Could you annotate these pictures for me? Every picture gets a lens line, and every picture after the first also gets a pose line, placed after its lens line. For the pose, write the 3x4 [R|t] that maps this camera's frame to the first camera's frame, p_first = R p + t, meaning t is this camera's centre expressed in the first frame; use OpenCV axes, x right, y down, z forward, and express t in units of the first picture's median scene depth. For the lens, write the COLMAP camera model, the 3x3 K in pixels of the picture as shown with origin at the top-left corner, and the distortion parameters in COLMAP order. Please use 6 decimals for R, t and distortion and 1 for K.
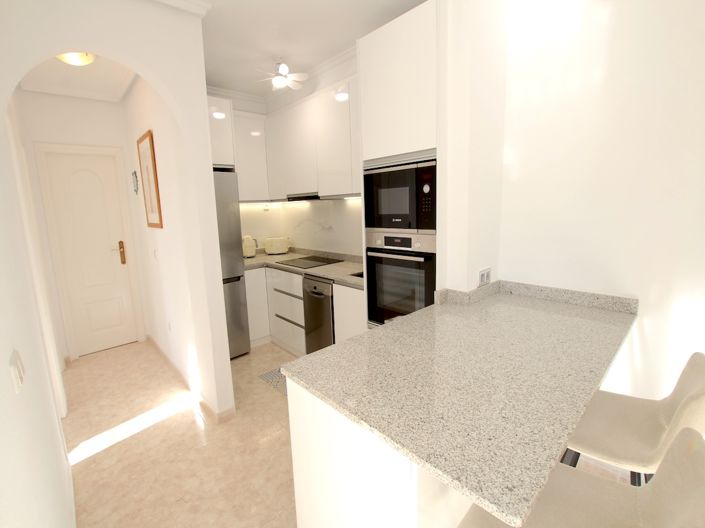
lens RADIAL K [[321.5, 0, 353.8], [0, 321.5, 258.3], [0, 0, 1]] dist [-0.024627, -0.000462]
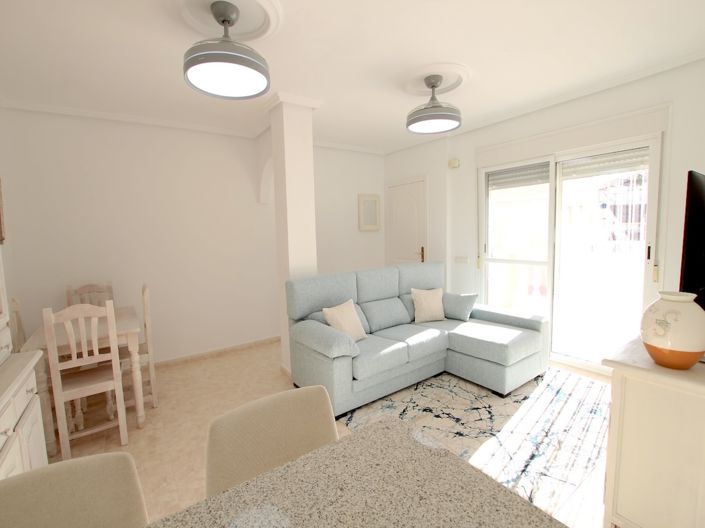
lens RADIAL K [[325.6, 0, 352.5], [0, 325.6, 264.0], [0, 0, 1]] dist [-0.031681, 0.000193]
pose [[-0.987769, 0.056173, 0.145454, 0.130115], [0.091744, 0.963664, 0.250866, -0.105009], [-0.126077, 0.261143, -0.957031, 0.704091]]
